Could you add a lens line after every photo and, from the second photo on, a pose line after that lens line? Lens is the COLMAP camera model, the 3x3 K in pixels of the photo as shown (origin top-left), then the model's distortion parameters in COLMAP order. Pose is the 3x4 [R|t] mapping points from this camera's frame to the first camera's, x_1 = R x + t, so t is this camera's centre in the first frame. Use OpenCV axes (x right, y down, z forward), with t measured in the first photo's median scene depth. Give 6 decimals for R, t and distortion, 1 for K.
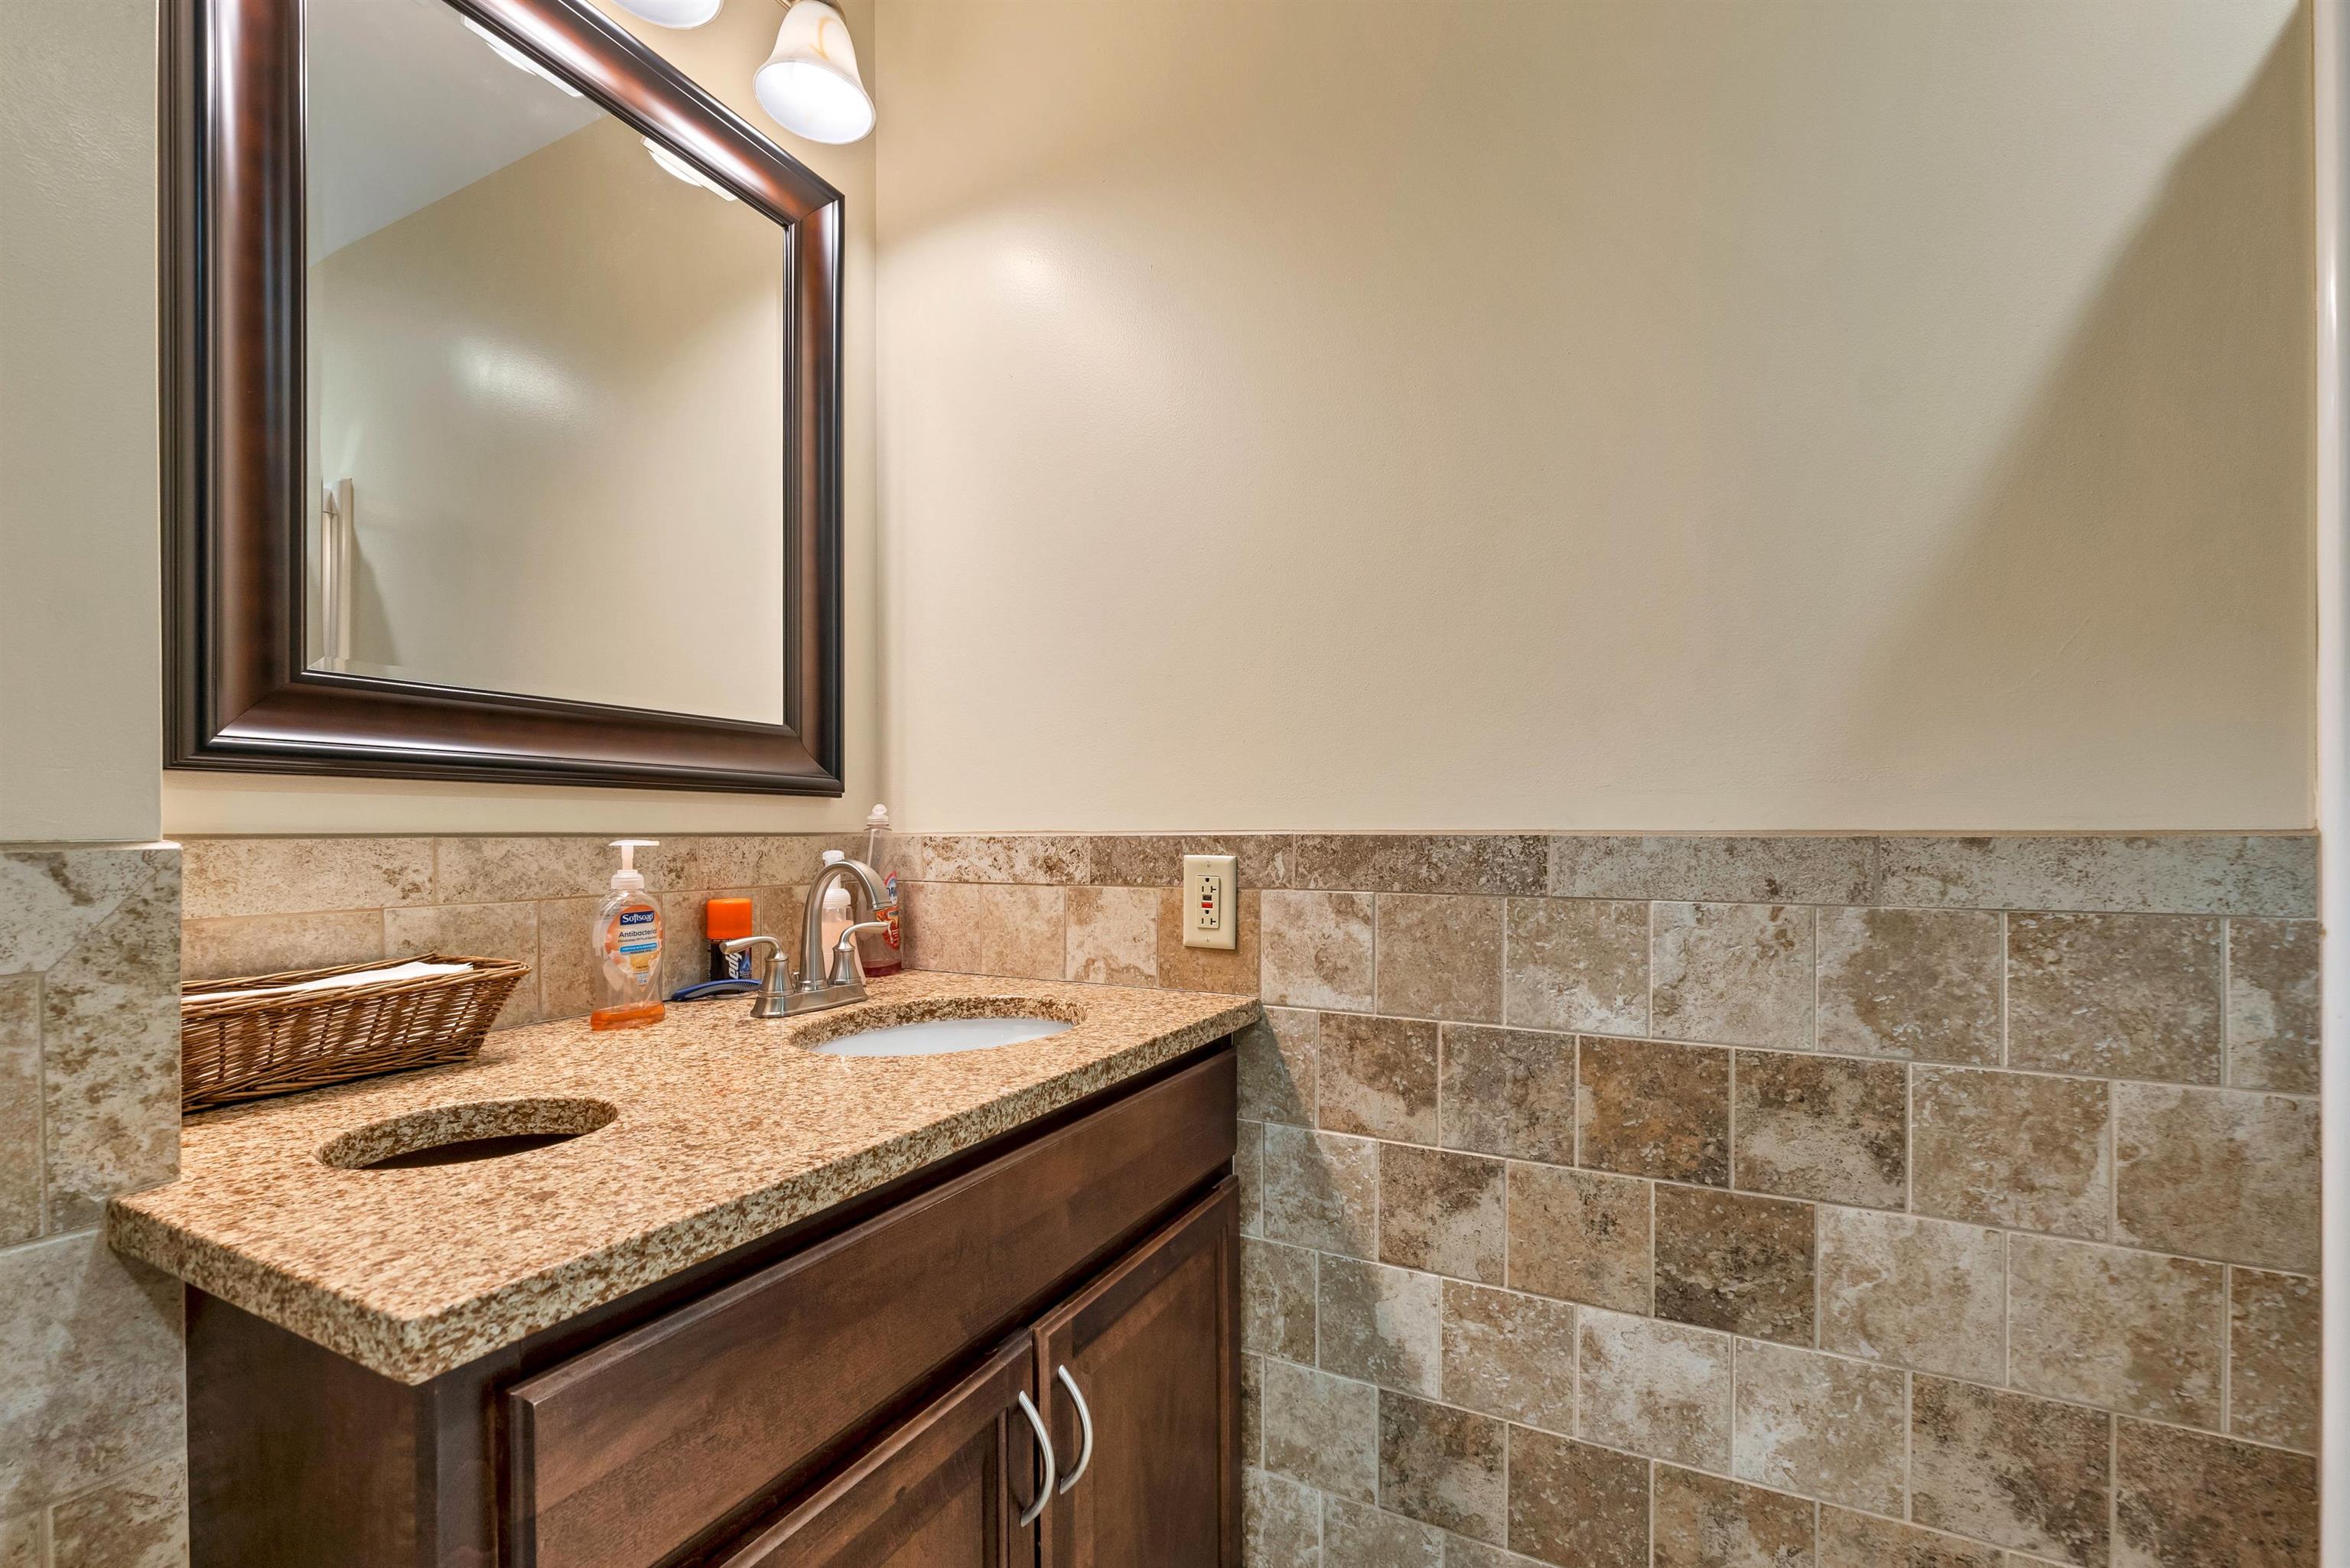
lens RADIAL K [[993.4, 0, 1199.0], [0, 993.4, 843.3], [0, 0, 1]] dist [-0.000577, 0.000622]
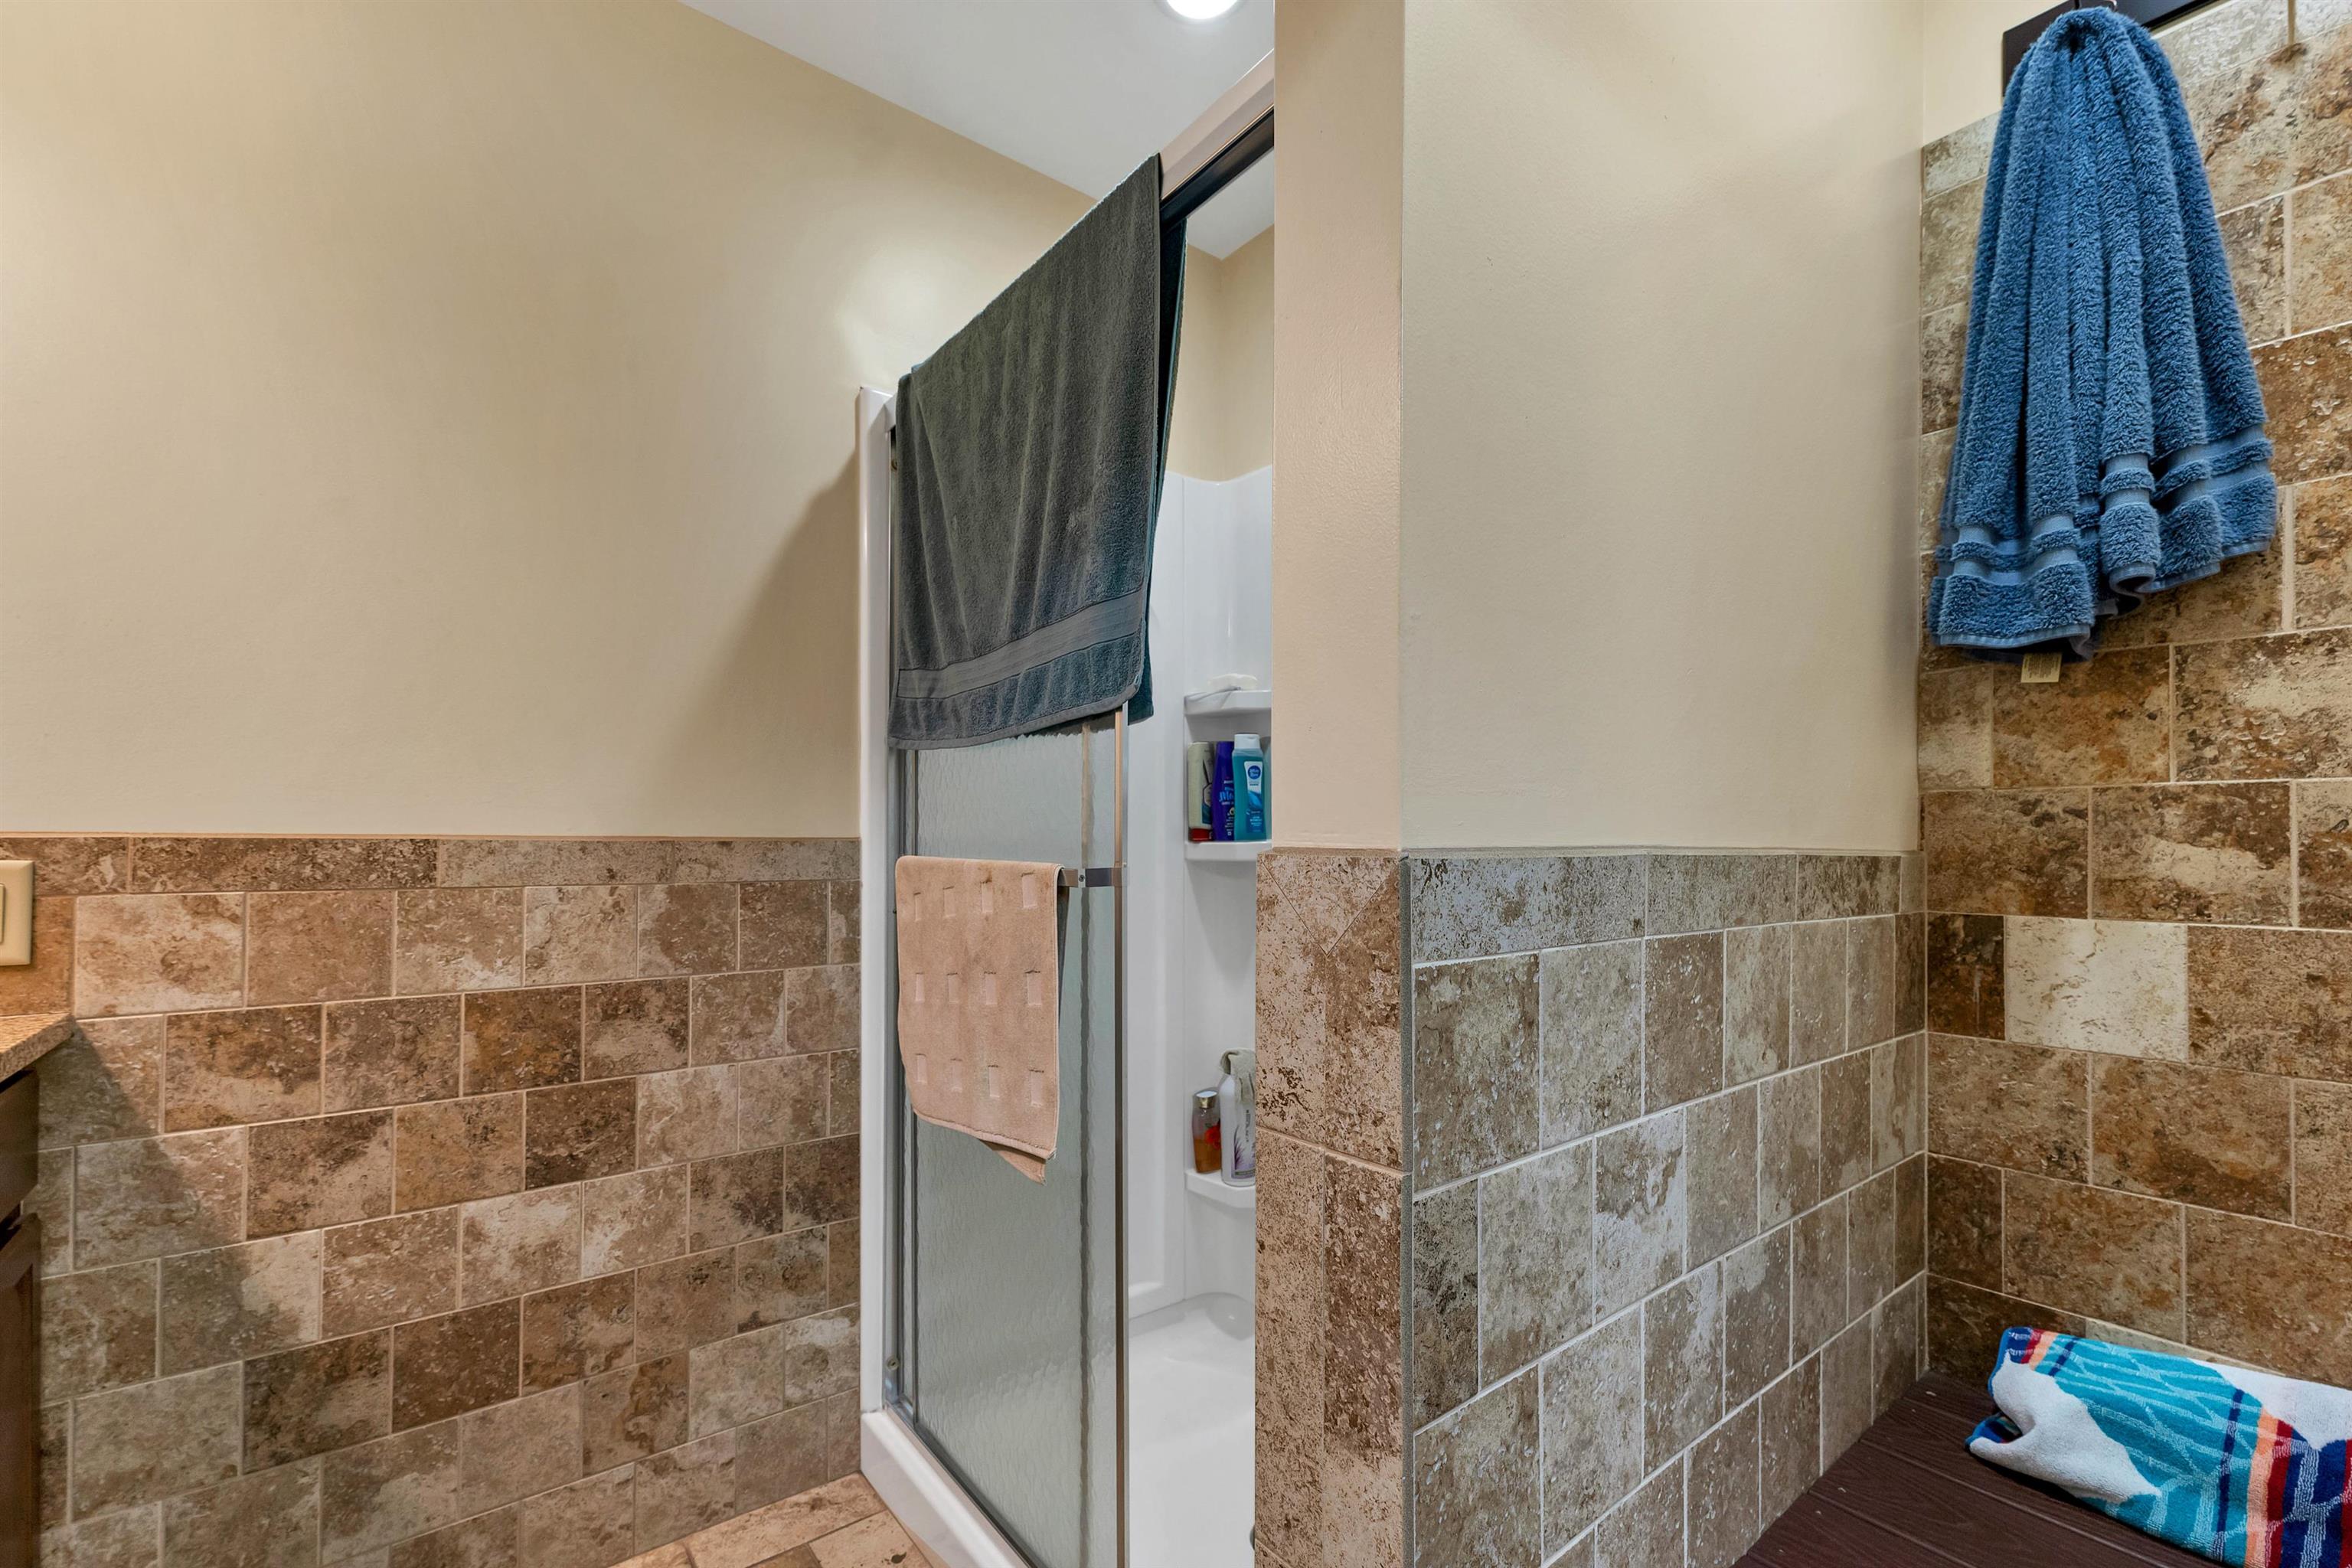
lens RADIAL K [[994.3, 0, 1148.5], [0, 994.3, 832.7], [0, 0, 1]] dist [-0.000577, 0.000622]
pose [[0.432438, 0.004105, 0.901654, -0.403542], [-0.002334, 0.999991, -0.003433, -0.014091], [-0.901661, -0.000620, 0.432444, -0.365142]]
